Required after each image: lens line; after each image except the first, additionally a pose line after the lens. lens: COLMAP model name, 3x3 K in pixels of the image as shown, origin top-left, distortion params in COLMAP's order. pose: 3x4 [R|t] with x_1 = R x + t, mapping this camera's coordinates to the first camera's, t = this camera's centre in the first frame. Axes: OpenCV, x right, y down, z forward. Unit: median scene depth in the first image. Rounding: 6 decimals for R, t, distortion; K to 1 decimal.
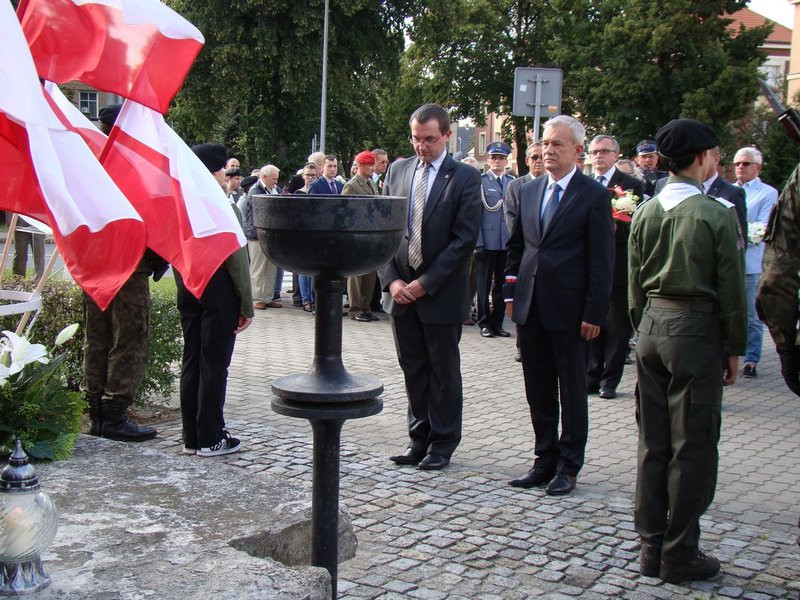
lens RADIAL K [[1142.8, 0, 399.8], [0, 1142.8, 306.4], [0, 0, 1]] dist [0.041747, 0.111744]
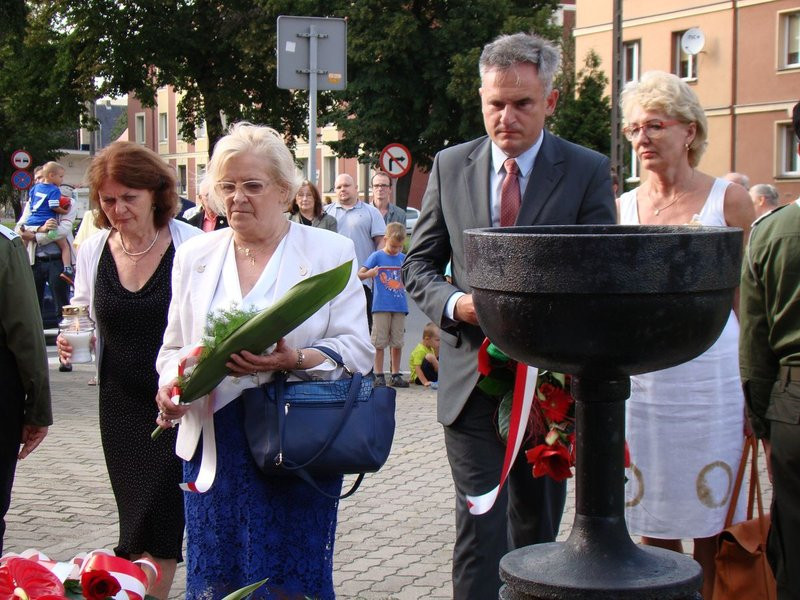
lens RADIAL K [[1662.5, 0, 399.7], [0, 1662.5, 305.8], [0, 0, 1]] dist [0.277654, 0.240355]
pose [[0.972621, -0.042063, 0.228557, -0.155687], [0.050286, 0.998276, -0.030272, -0.017665], [-0.226890, 0.040937, 0.973060, 0.101867]]
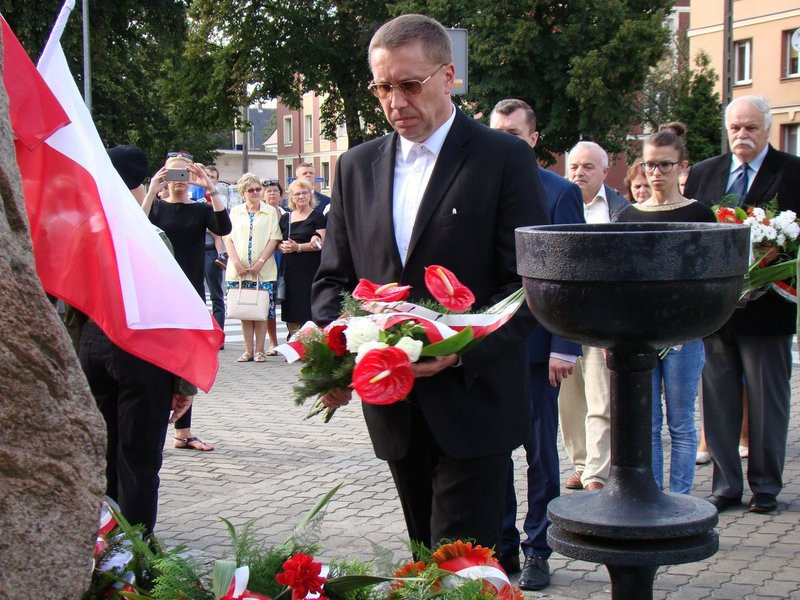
lens RADIAL K [[1537.1, 0, 404.0], [0, 1537.1, 303.3], [0, 0, 1]] dist [0.216262, 0.229484]
pose [[0.987521, -0.047015, 0.150307, -0.148523], [0.051446, 0.998344, -0.025730, -0.015965], [-0.148848, 0.033141, 0.988305, 0.057446]]
